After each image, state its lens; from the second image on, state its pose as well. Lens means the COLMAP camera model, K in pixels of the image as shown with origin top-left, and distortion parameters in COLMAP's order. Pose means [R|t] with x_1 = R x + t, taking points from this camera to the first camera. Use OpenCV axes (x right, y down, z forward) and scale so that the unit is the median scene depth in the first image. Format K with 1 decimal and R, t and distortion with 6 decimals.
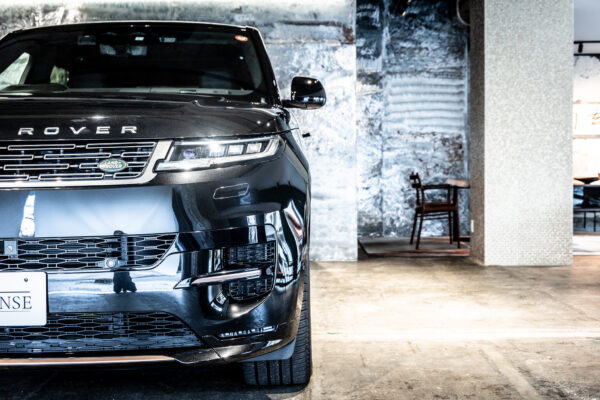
lens RADIAL K [[836.1, 0, 328.8], [0, 836.1, 198.6], [0, 0, 1]] dist [-0.037254, 0.007951]
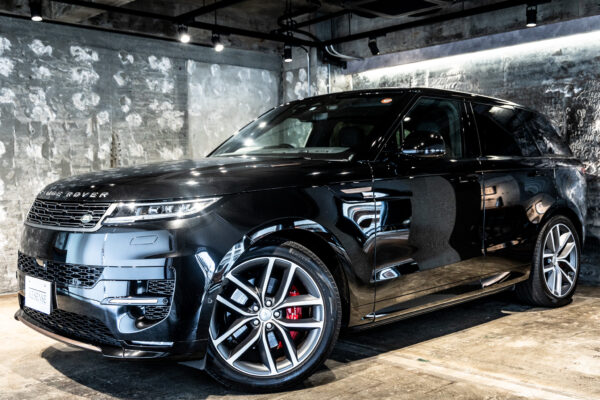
lens RADIAL K [[656.9, 0, 300.1], [0, 656.9, 218.2], [0, 0, 1]] dist [0.002481, 0.027528]
pose [[0.645929, 0.054157, -0.761474, 0.907557], [-0.030582, 0.998515, 0.045074, -0.105519], [0.762784, -0.005827, 0.646627, 0.503095]]
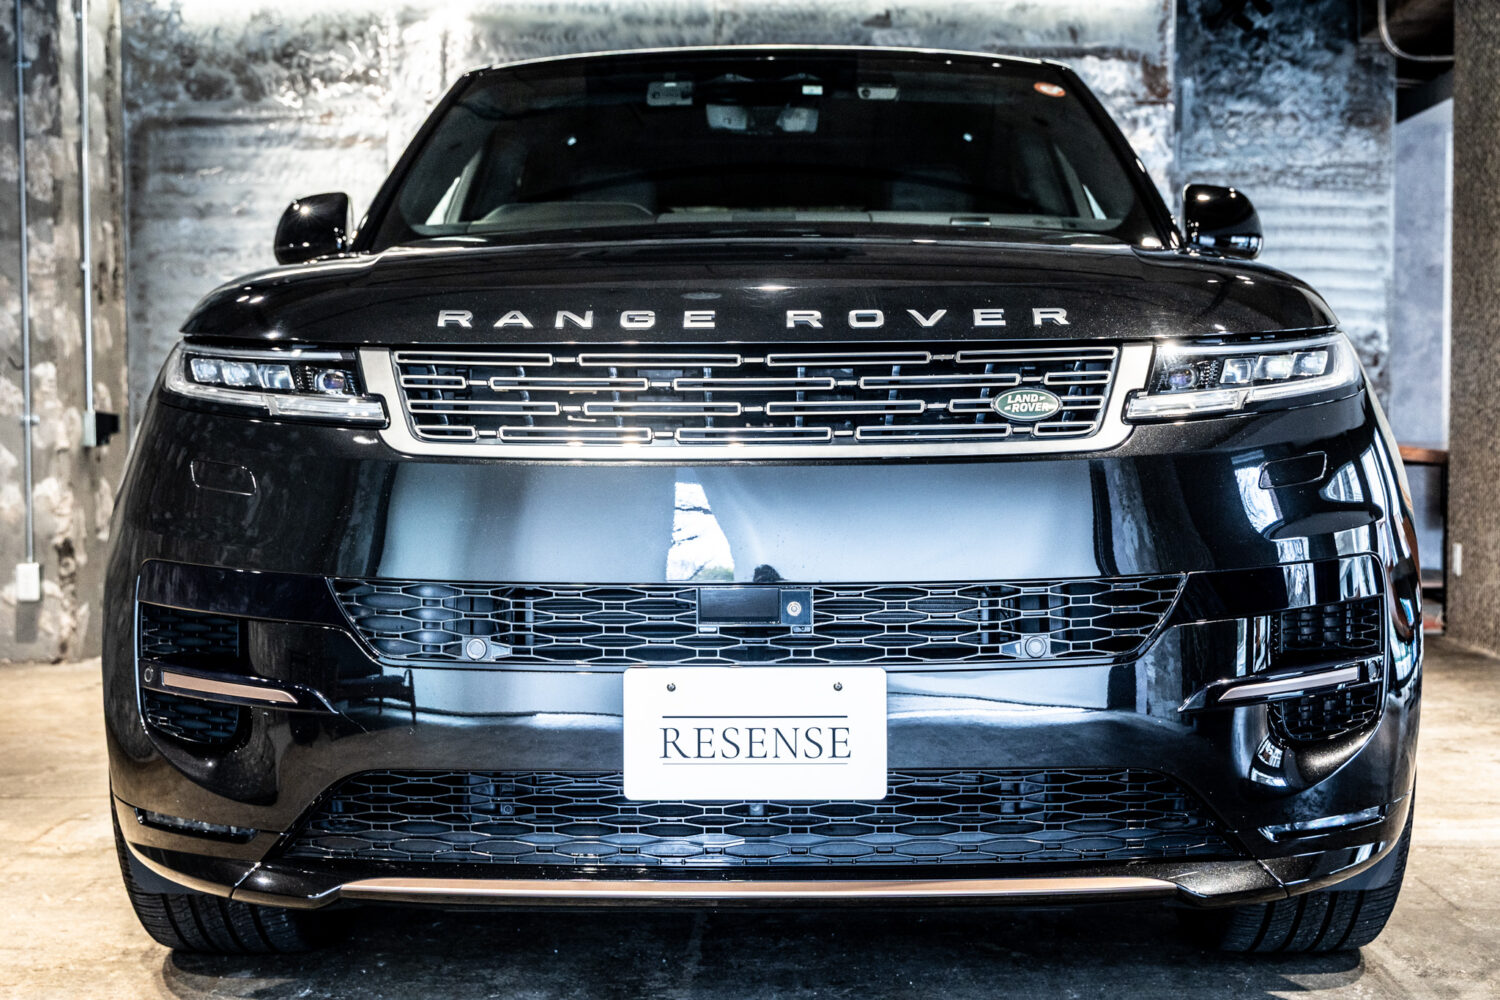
lens RADIAL K [[2045.3, 0, 778.1], [0, 2045.3, 496.2], [0, 0, 1]] dist [0.055480, -0.161174]
pose [[0.999585, 0.007906, -0.027696, -0.344847], [-0.007754, 0.999954, 0.005601, -0.000215], [0.027739, -0.005384, 0.999601, 0.004949]]
